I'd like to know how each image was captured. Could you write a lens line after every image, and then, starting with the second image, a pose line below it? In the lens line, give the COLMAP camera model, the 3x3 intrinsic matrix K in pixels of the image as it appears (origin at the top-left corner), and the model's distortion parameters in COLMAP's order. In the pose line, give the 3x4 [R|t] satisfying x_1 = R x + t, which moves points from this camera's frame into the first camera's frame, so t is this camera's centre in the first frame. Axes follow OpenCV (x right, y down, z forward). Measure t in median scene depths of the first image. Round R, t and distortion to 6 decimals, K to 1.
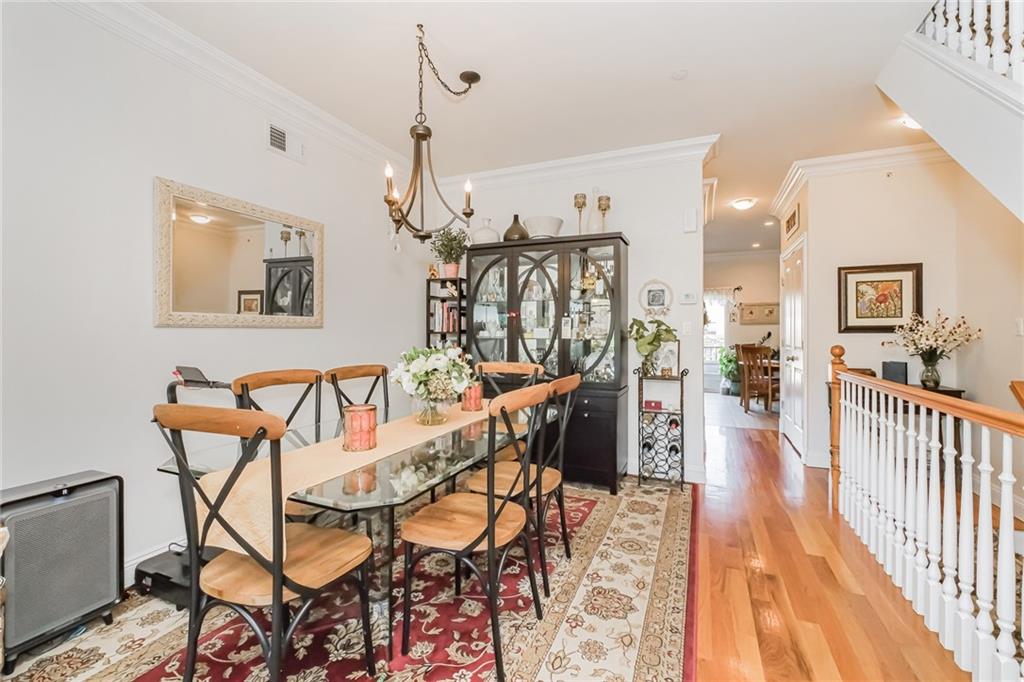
lens RADIAL K [[447.1, 0, 510.4], [0, 447.1, 330.3], [0, 0, 1]] dist [0.000567, -0.000224]
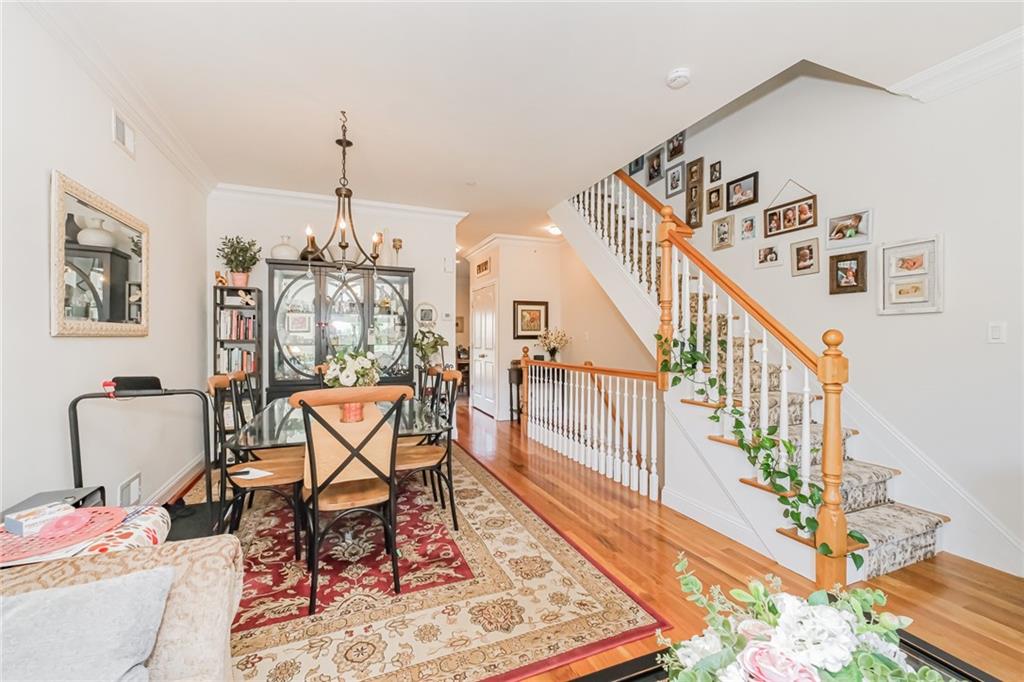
lens RADIAL K [[432.6, 0, 533.8], [0, 432.6, 343.5], [0, 0, 1]] dist [0.000238, -0.000023]
pose [[0.673748, -0.010732, 0.738883, -0.560198], [-0.003099, 0.999845, 0.017348, -0.008838], [-0.738955, -0.013978, 0.673610, -0.216865]]
